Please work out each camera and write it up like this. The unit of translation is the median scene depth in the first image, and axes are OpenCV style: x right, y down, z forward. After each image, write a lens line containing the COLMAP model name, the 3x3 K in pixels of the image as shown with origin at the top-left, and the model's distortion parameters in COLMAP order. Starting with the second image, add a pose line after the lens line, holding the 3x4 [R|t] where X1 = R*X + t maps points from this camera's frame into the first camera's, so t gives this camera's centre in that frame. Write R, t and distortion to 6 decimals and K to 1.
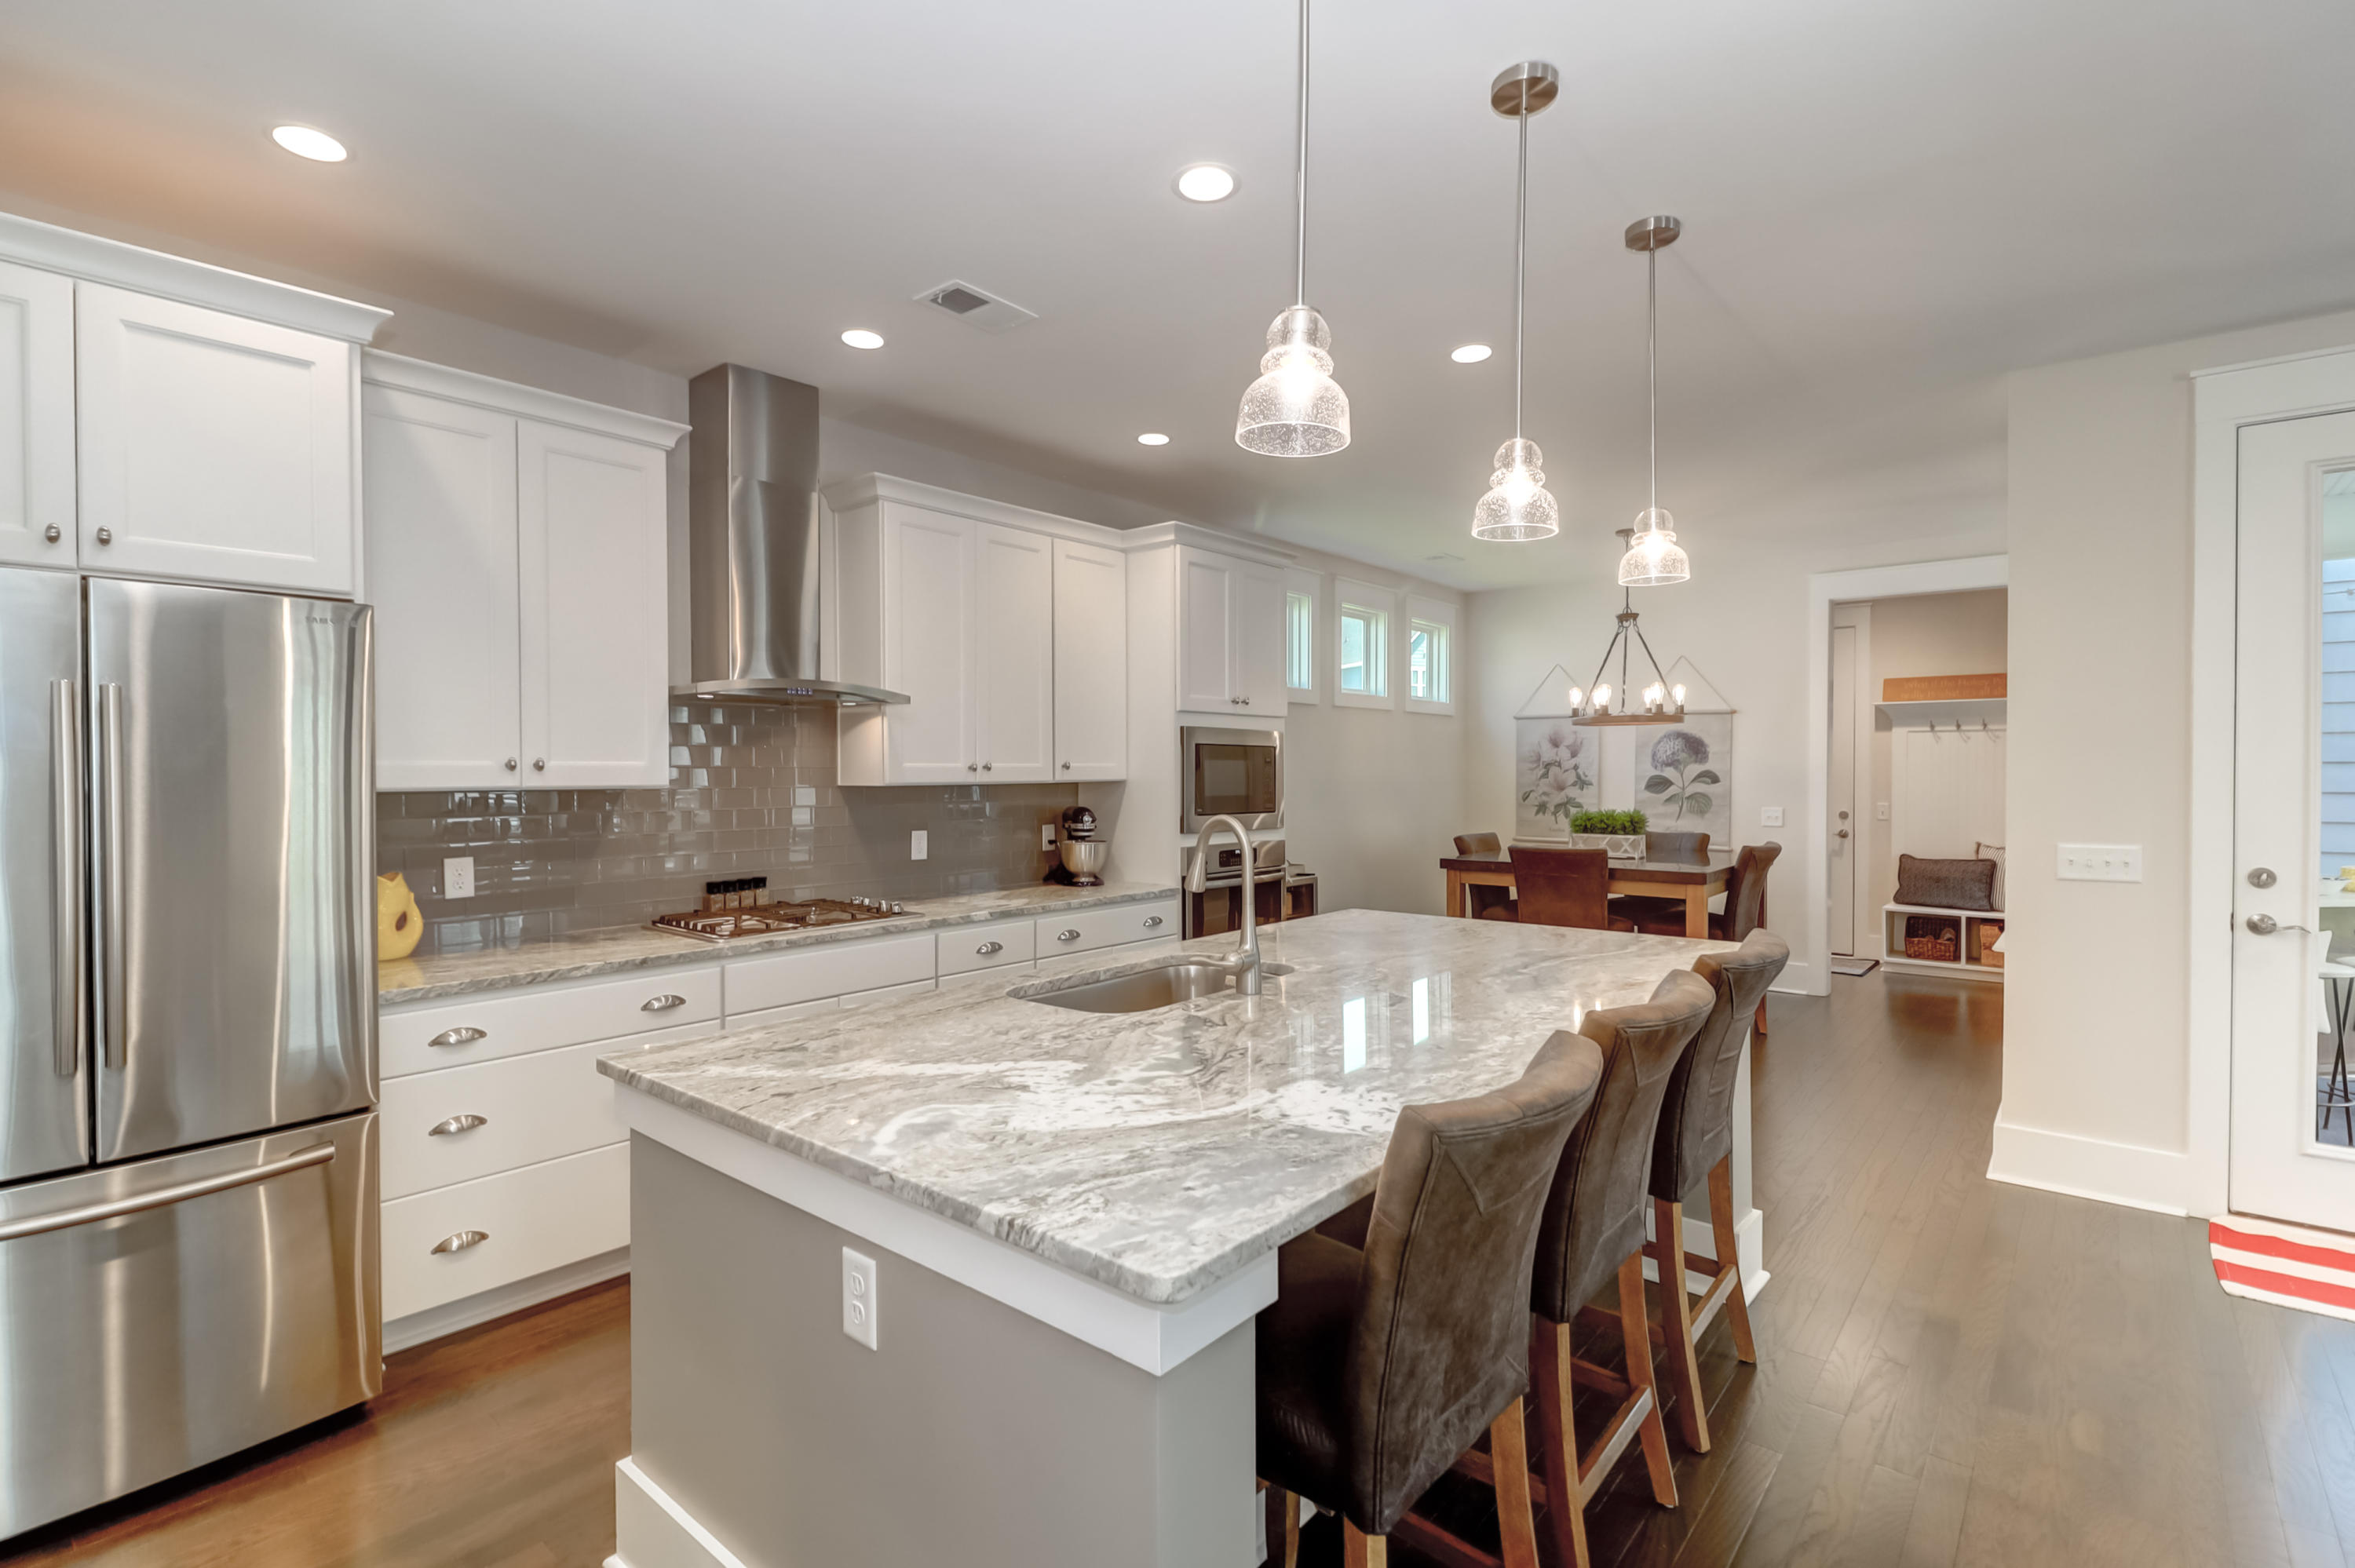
lens RADIAL K [[1076.6, 0, 1172.2], [0, 1076.6, 789.2], [0, 0, 1]] dist [0.002349, -0.004610]
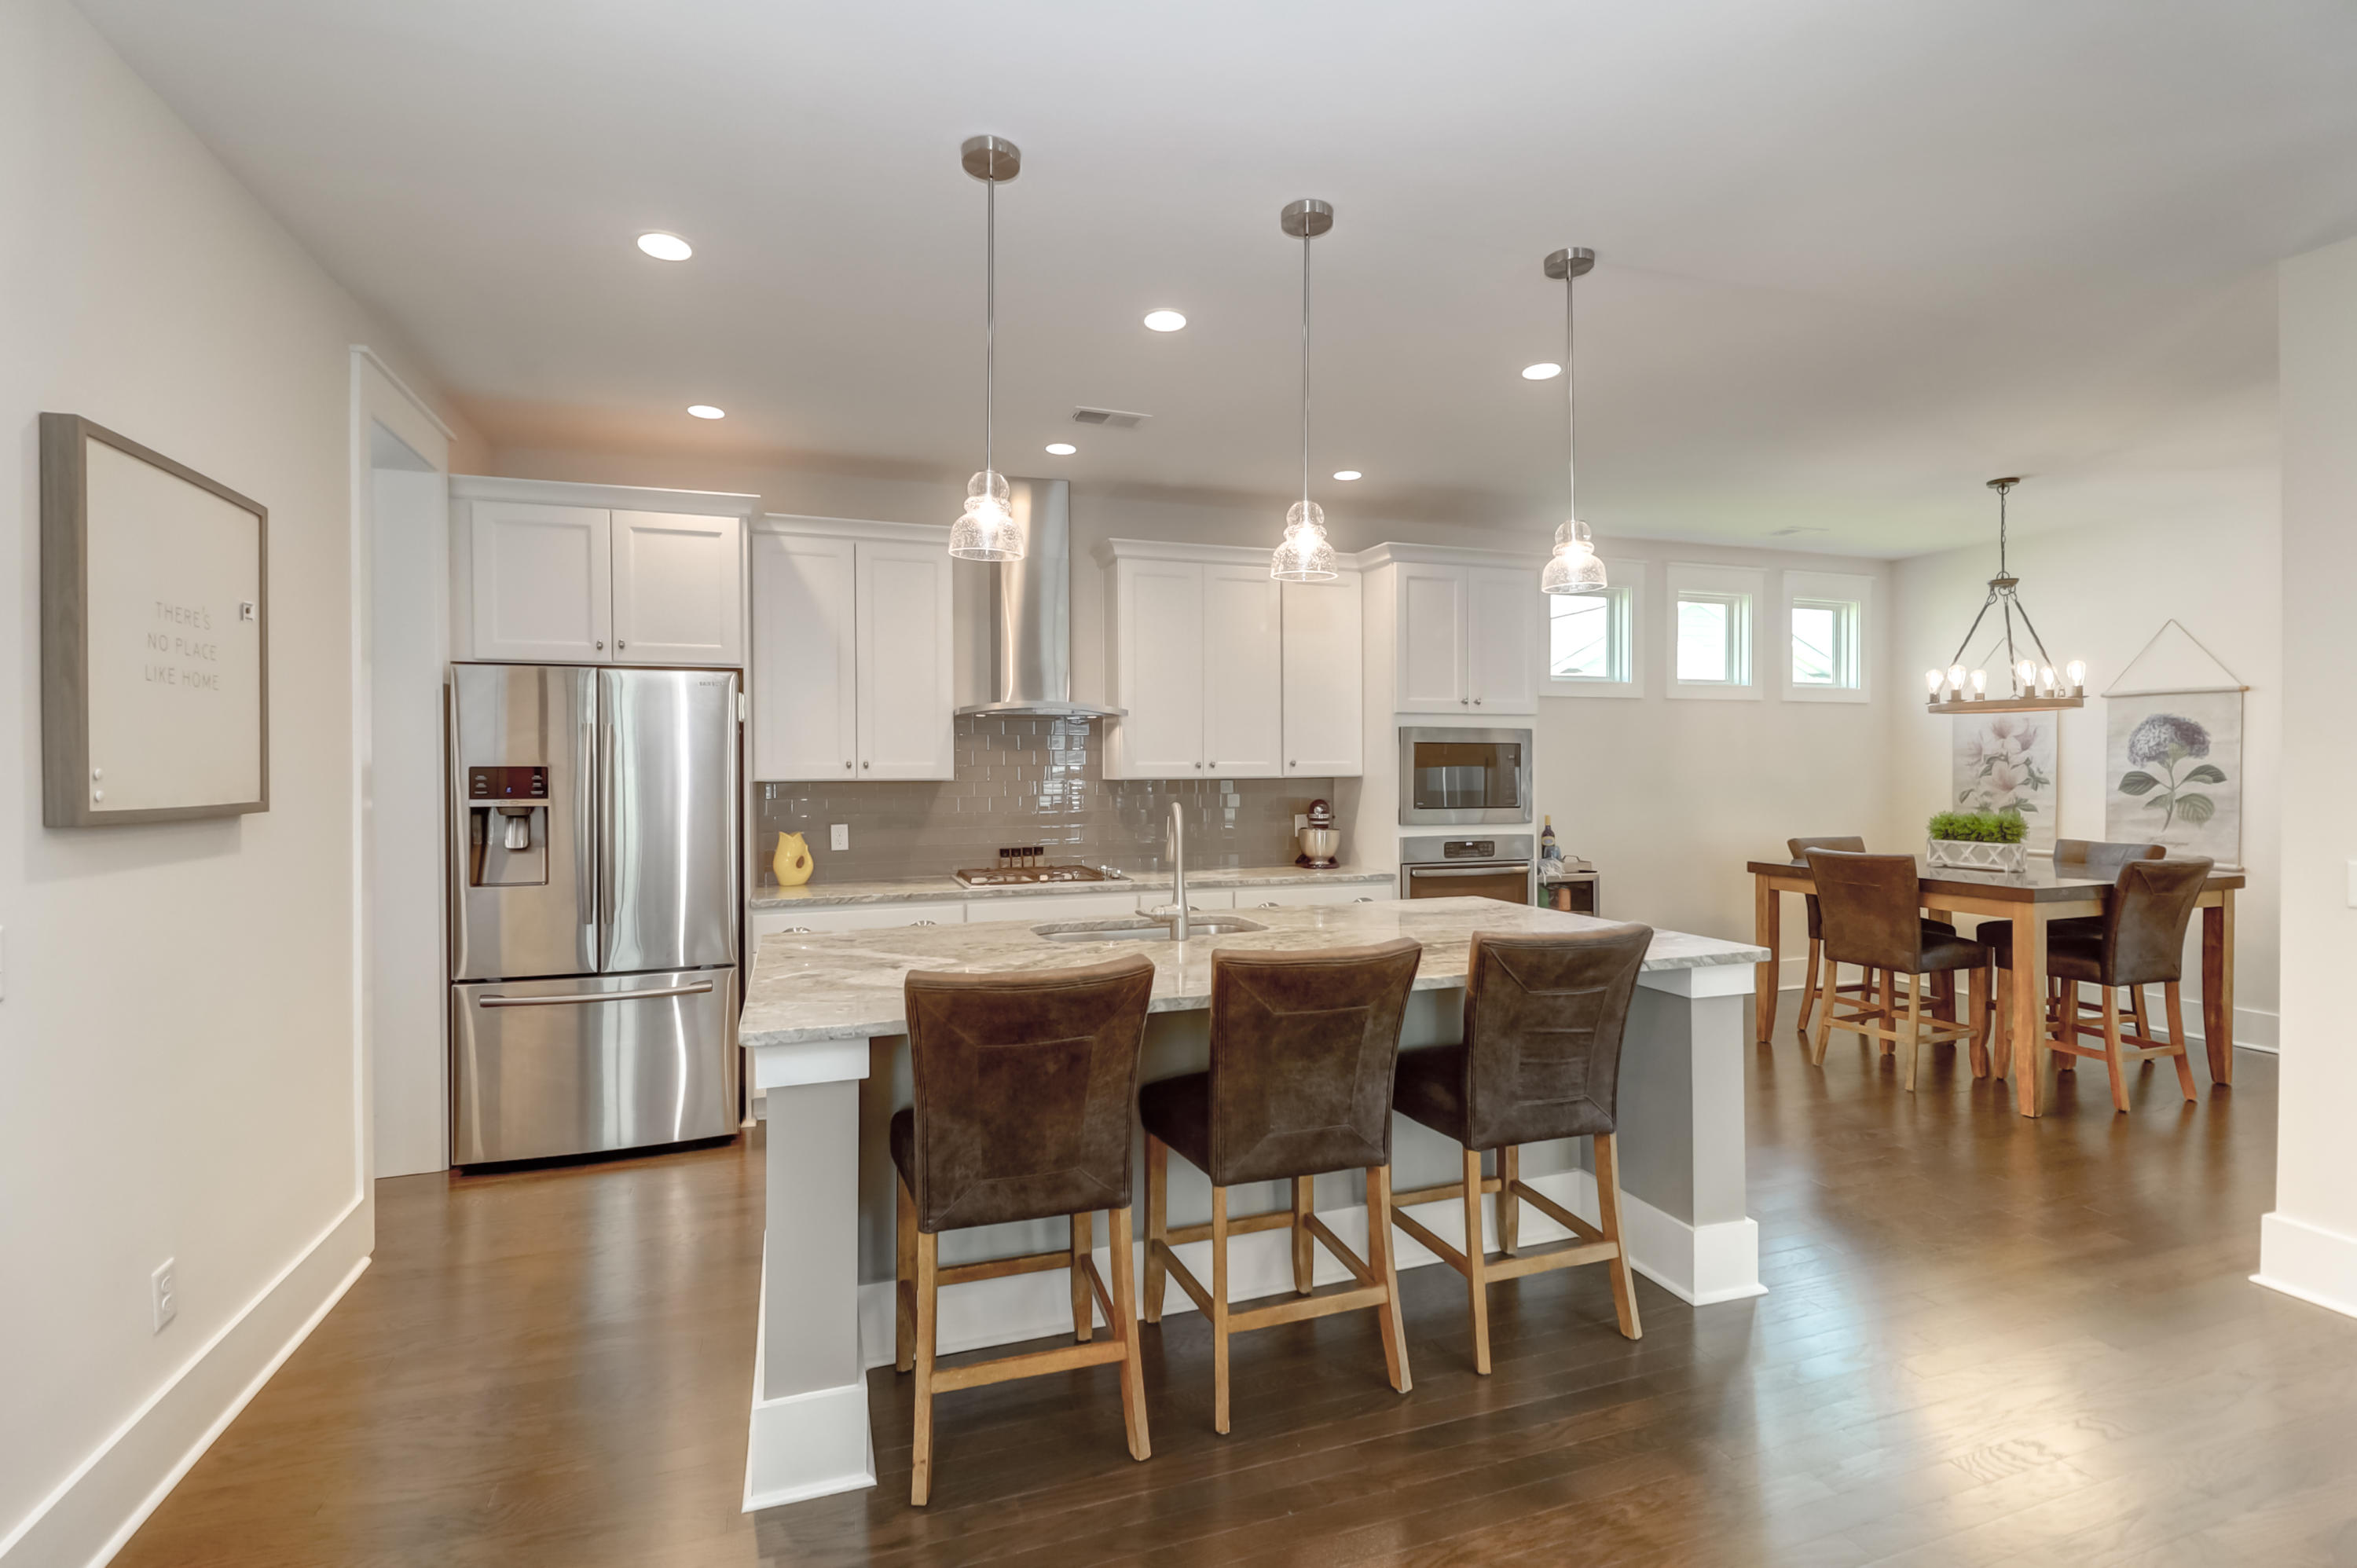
lens RADIAL K [[1077.6, 0, 1173.9], [0, 1077.6, 773.9], [0, 0, 1]] dist [0.002349, -0.004610]
pose [[0.863673, 0.002034, -0.504048, 0.291959], [-0.007173, 0.999940, -0.008256, 0.000343], [0.504002, 0.010746, 0.863636, -0.052508]]
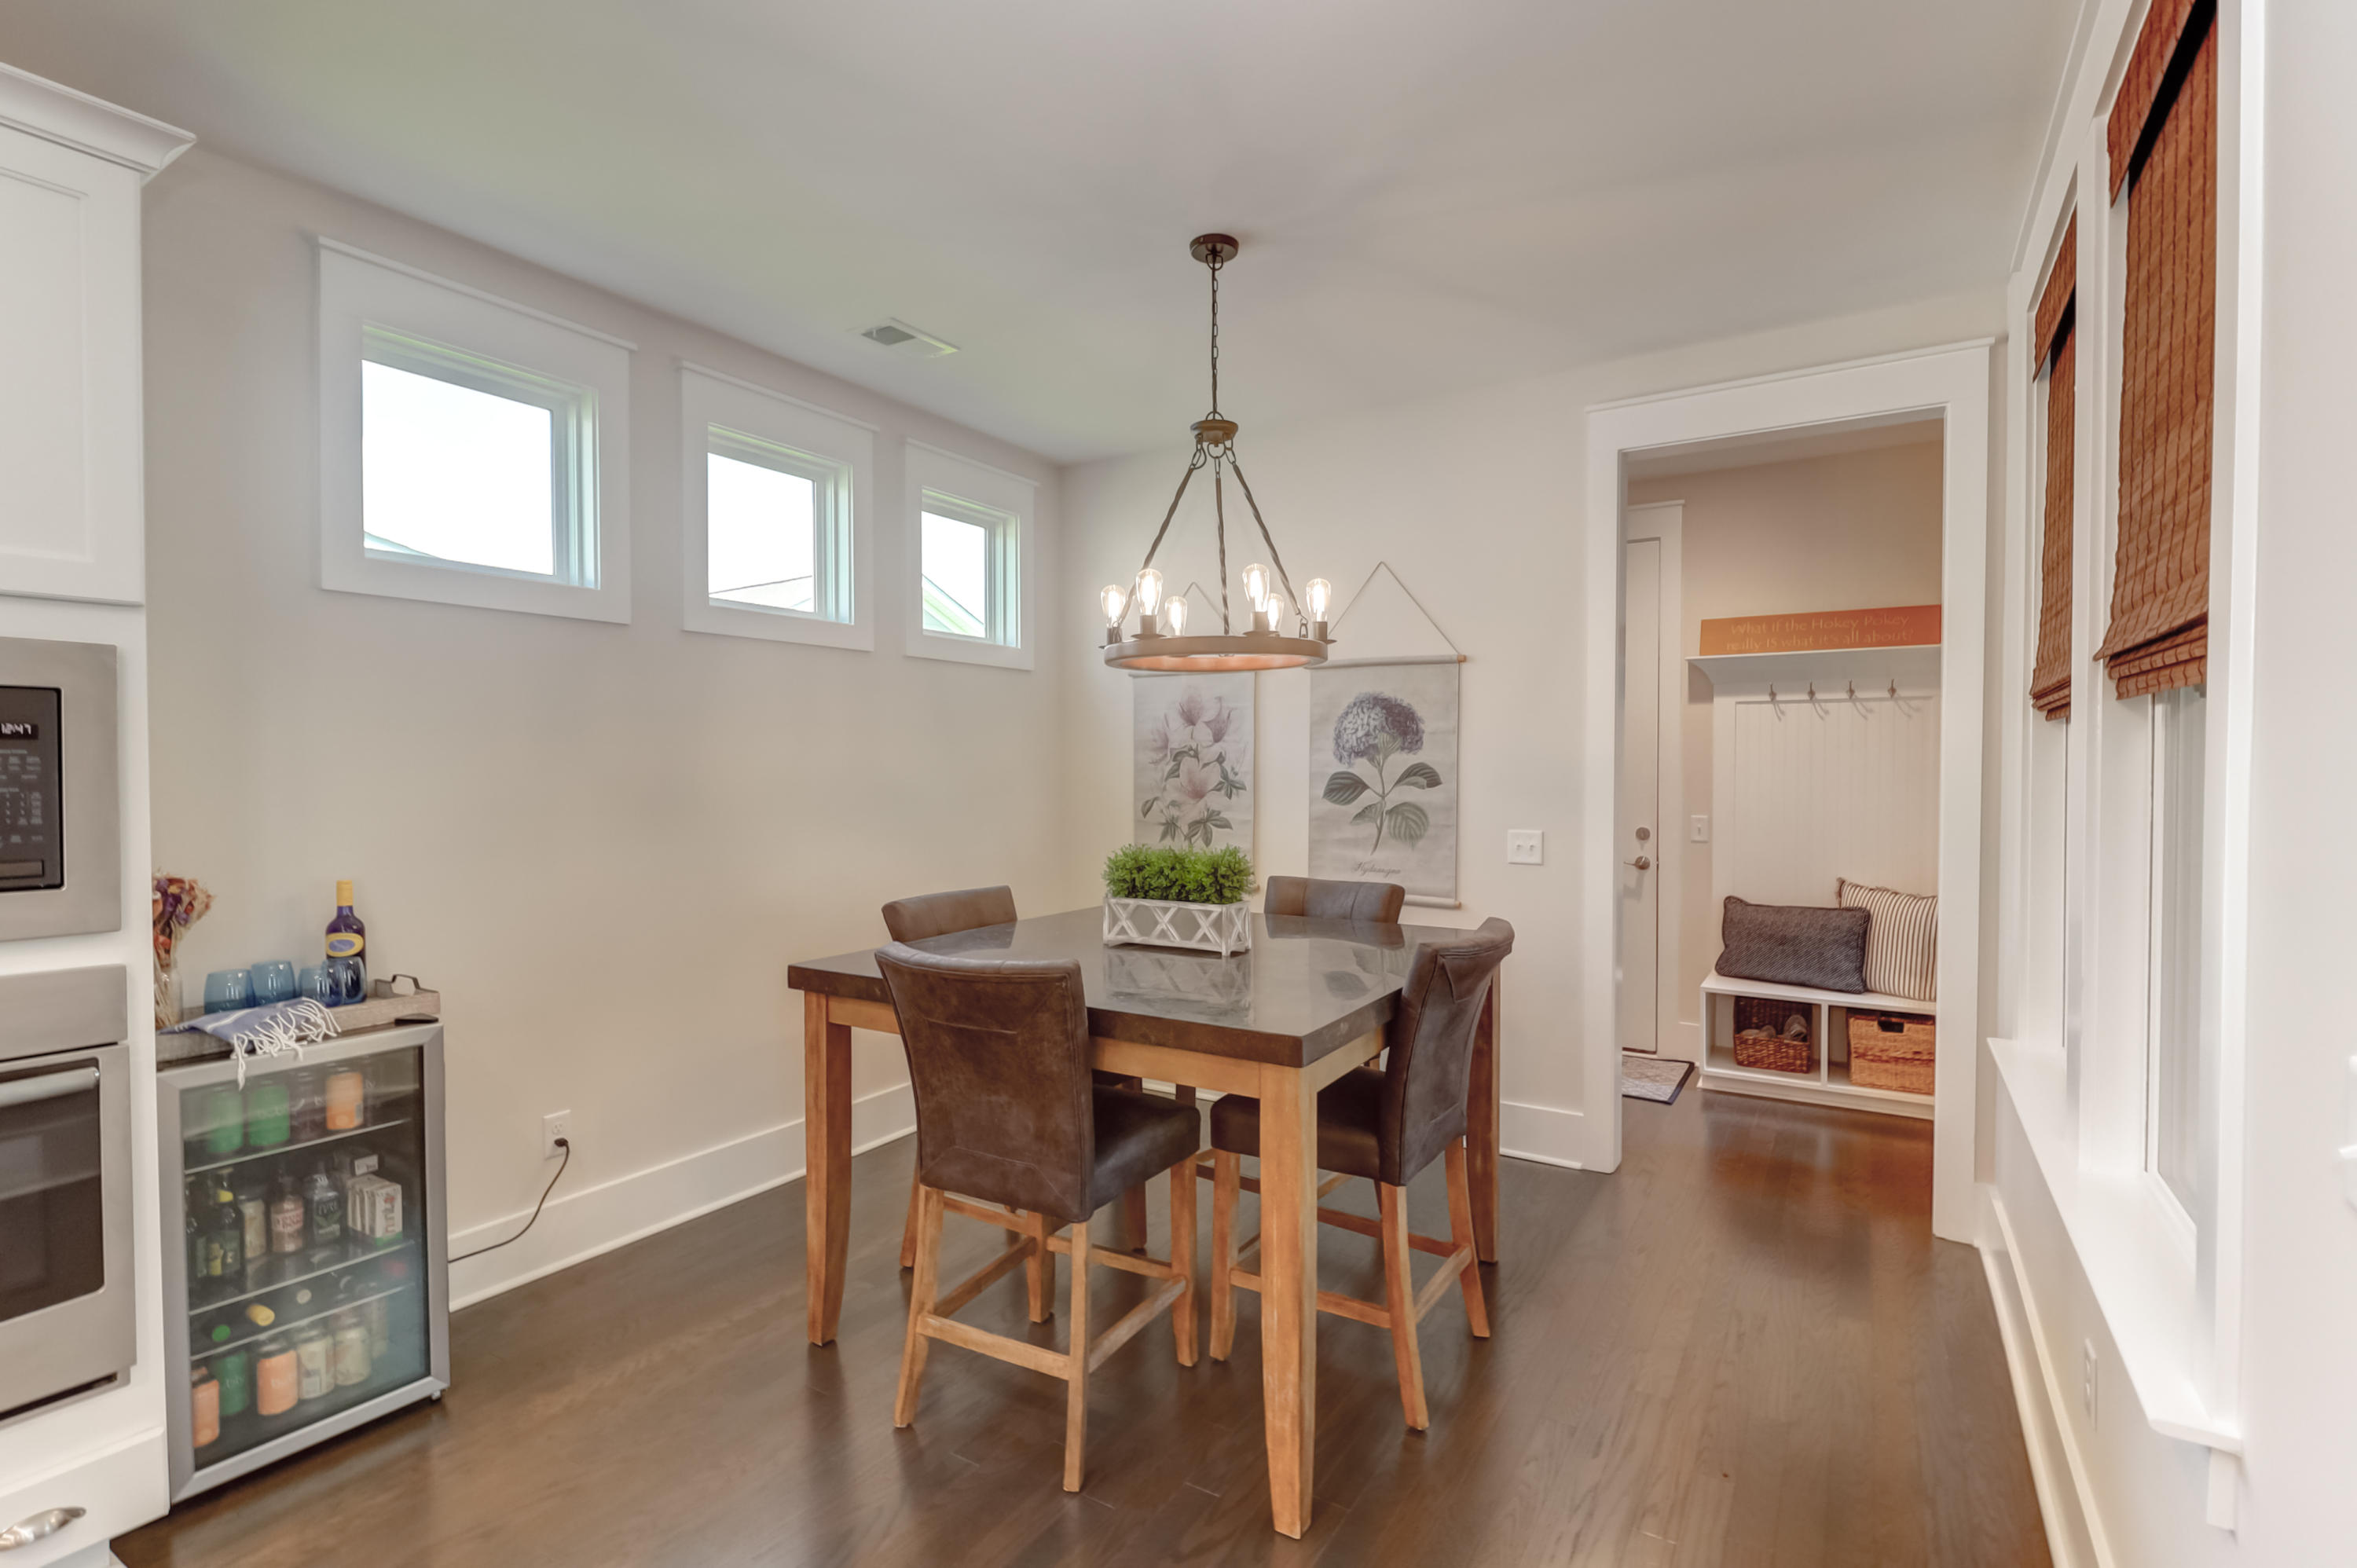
lens RADIAL K [[1077.6, 0, 1188.1], [0, 1077.6, 794.7], [0, 0, 1]] dist [0.002349, -0.004610]
pose [[0.987351, -0.004143, 0.158495, 0.341712], [0.002773, 0.999957, 0.008868, -0.007841], [-0.158525, -0.008316, 0.987320, 0.549373]]
